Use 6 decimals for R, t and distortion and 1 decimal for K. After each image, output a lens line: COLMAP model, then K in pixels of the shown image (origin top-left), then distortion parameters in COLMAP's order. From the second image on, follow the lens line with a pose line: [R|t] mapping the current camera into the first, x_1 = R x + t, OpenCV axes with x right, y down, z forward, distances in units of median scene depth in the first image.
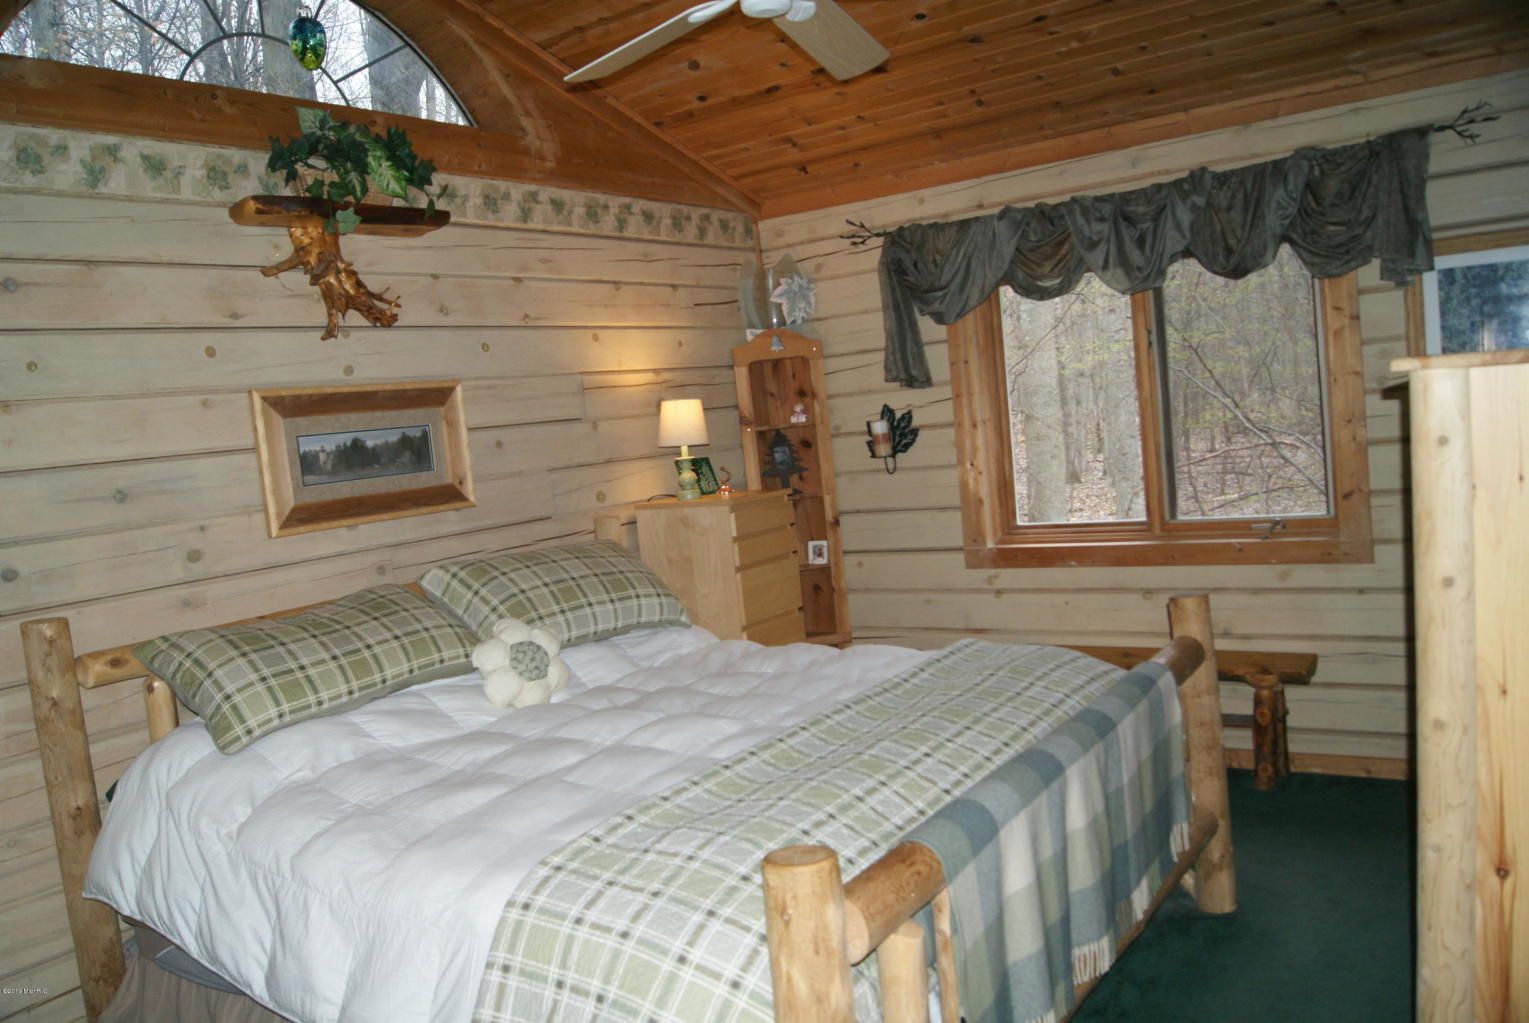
lens RADIAL K [[1201.1, 0, 802.3], [0, 1201.1, 521.0], [0, 0, 1]] dist [-0.072758, 0.006955]
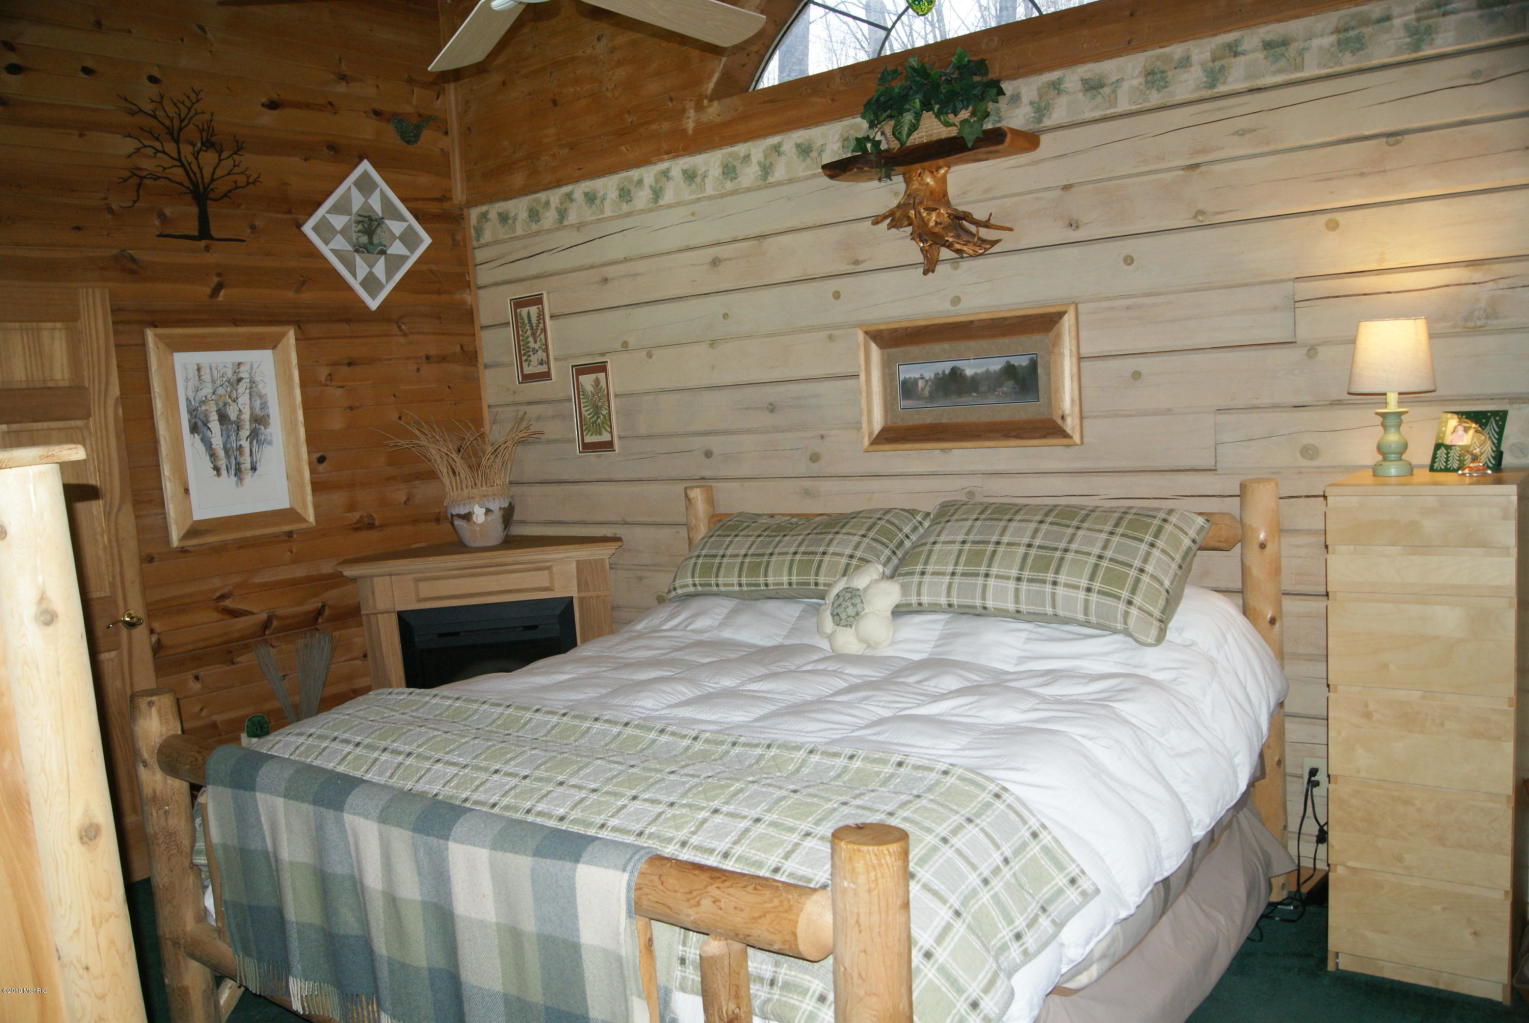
lens RADIAL K [[1201.1, 0, 812.4], [0, 1201.1, 527.0], [0, 0, 1]] dist [-0.072758, 0.006955]
pose [[-0.040286, 0.200981, -0.978767, 0.688569], [-0.025134, 0.979048, 0.202073, -0.141390], [0.998872, 0.032741, -0.034390, 0.915093]]
